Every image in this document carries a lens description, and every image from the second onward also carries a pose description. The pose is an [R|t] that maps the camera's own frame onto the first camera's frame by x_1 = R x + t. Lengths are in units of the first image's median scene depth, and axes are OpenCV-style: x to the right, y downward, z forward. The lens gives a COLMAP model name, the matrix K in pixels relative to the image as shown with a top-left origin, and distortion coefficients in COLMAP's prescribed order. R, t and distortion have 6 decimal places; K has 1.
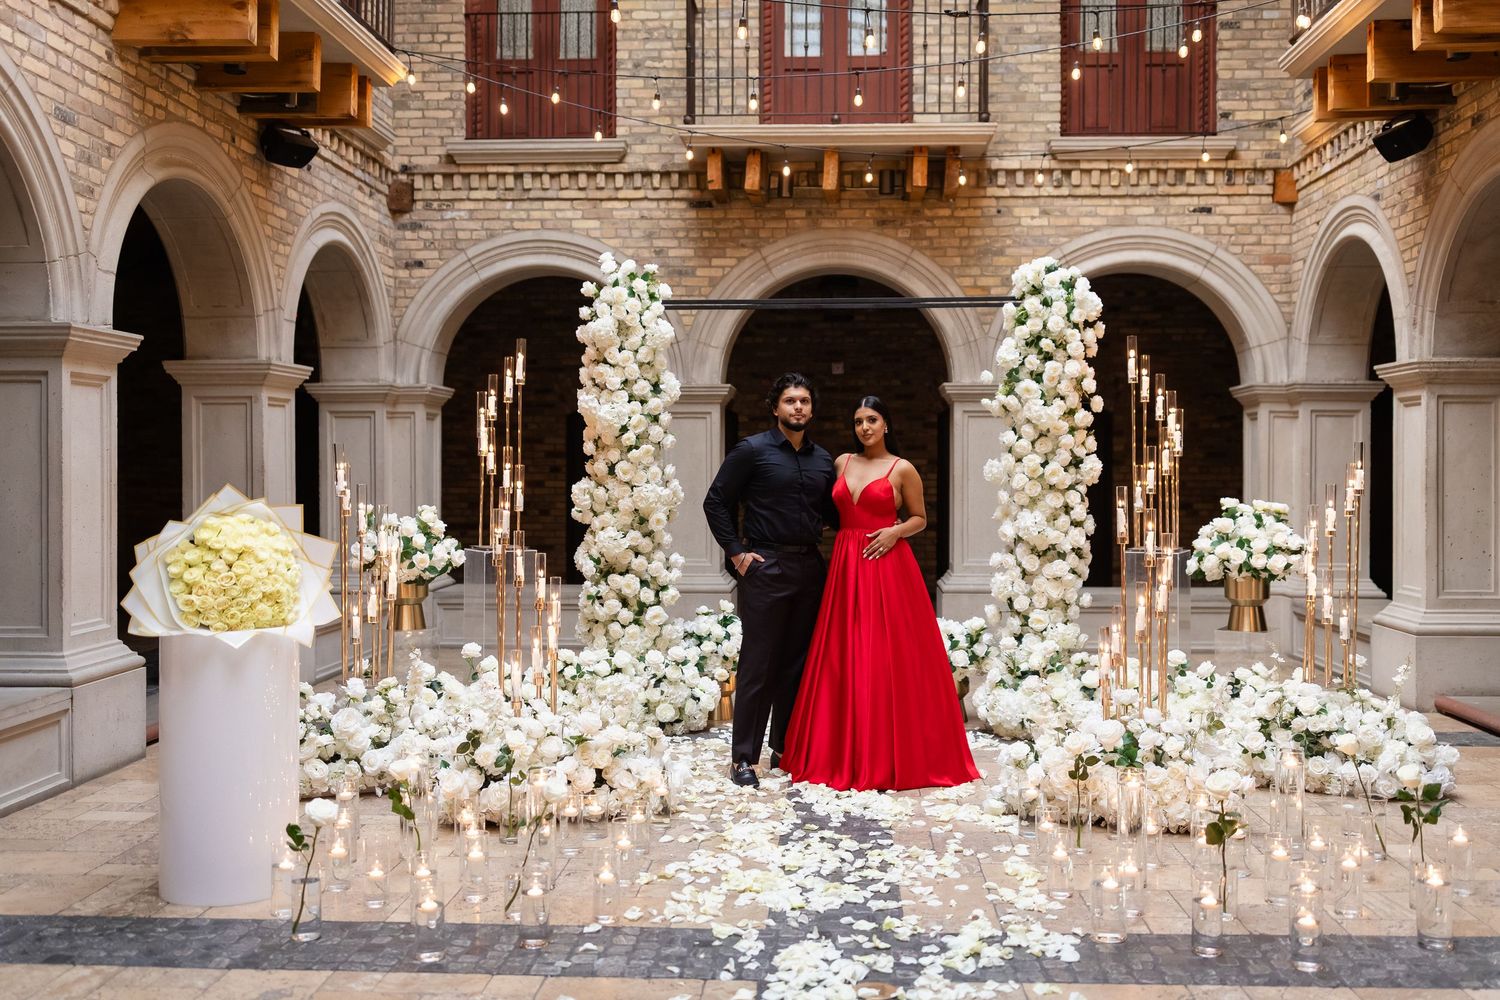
lens RADIAL K [[1444.9, 0, 774.2], [0, 1444.9, 472.2], [0, 0, 1]] dist [0.010037, -0.025835]
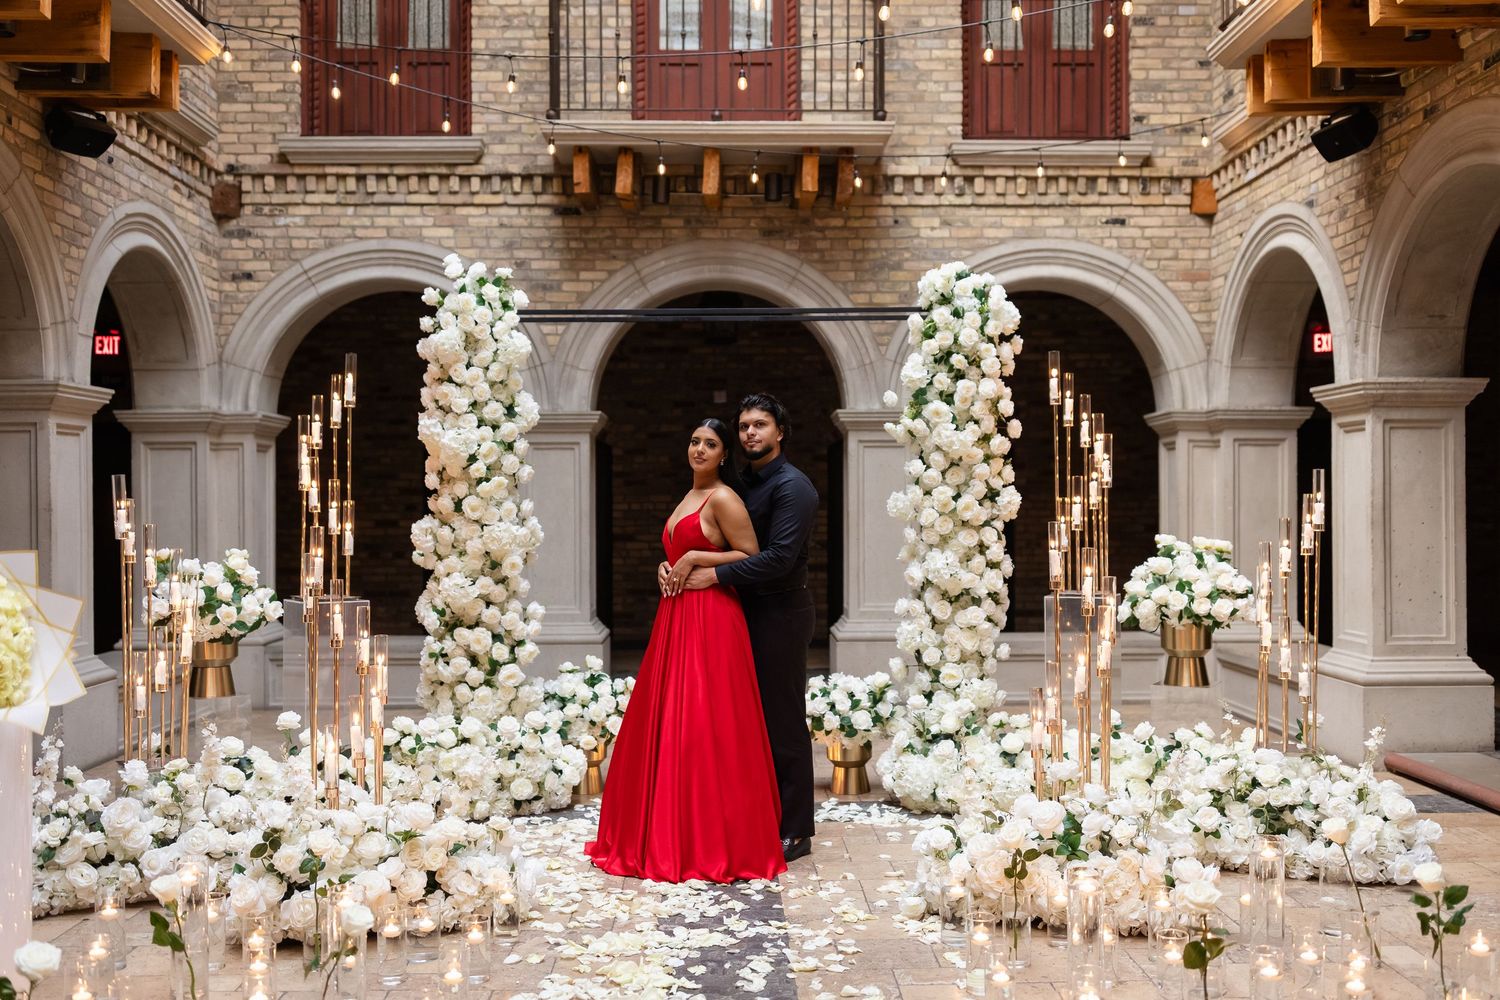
lens RADIAL K [[1470.4, 0, 750.0], [0, 1470.4, 500.0], [0, 0, 1]] dist [0.010402, -0.021737]
pose [[0.997924, -0.004530, 0.064249, 0.004459], [0.004993, 0.999963, -0.007046, 0.001671], [-0.064215, 0.007353, 0.997909, 0.114712]]
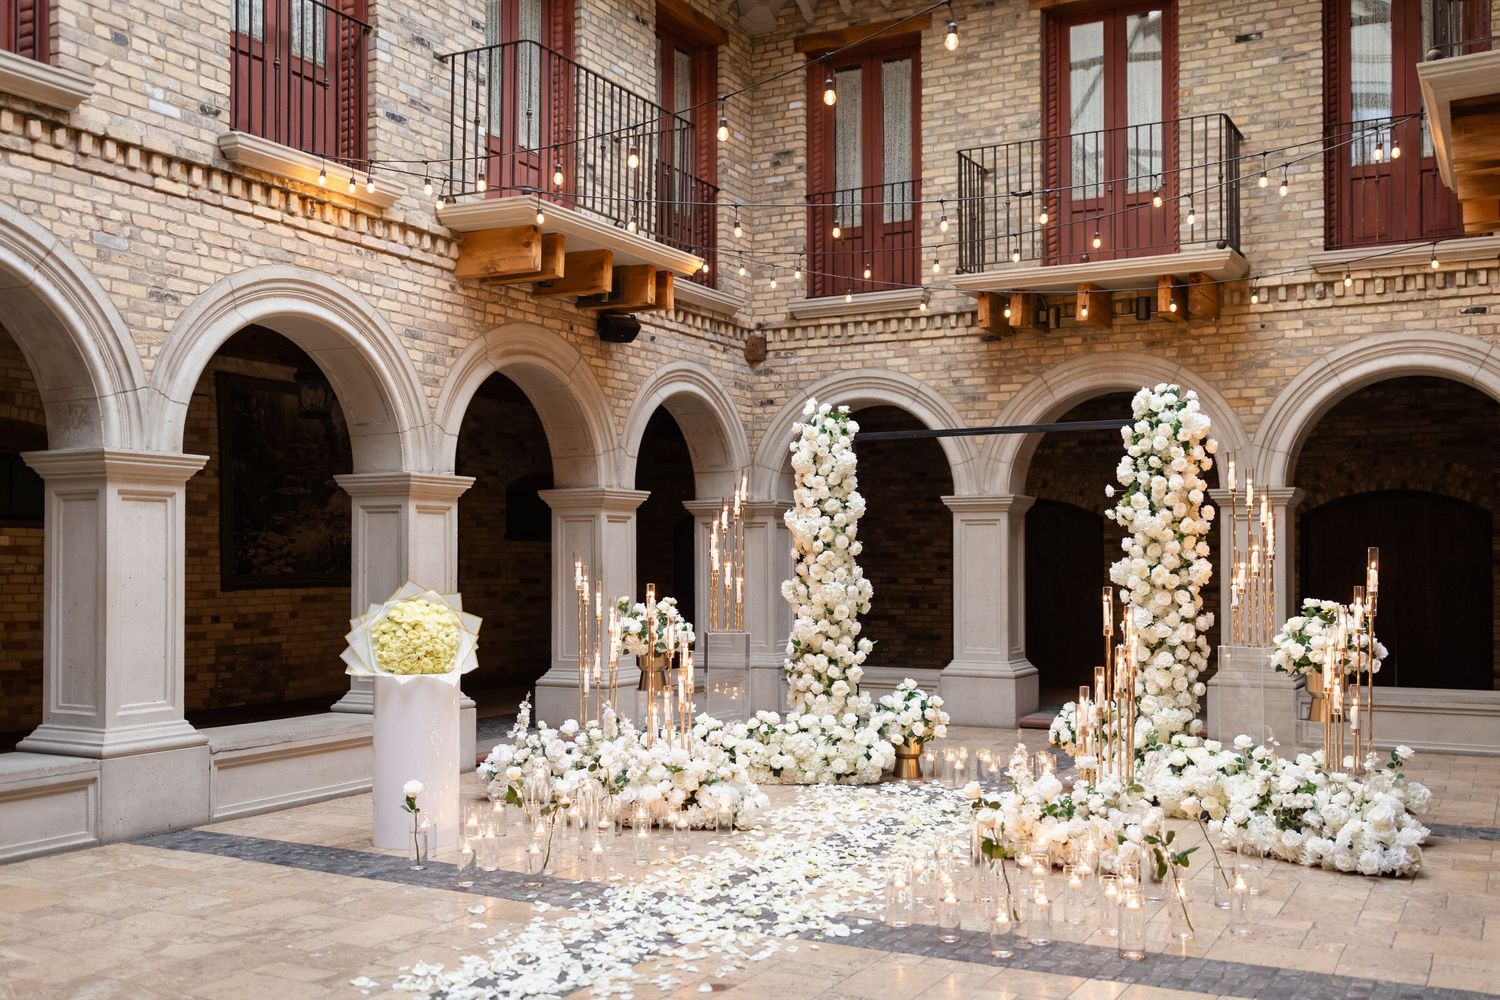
lens RADIAL K [[1431.9, 0, 746.8], [0, 1431.9, 526.9], [0, 0, 1]] dist [0.008536, -0.018514]
pose [[0.899831, -0.011393, -0.436091, 0.380418], [-0.001389, 0.999579, -0.028980, -0.003759], [0.436237, 0.026683, 0.899436, -0.145743]]
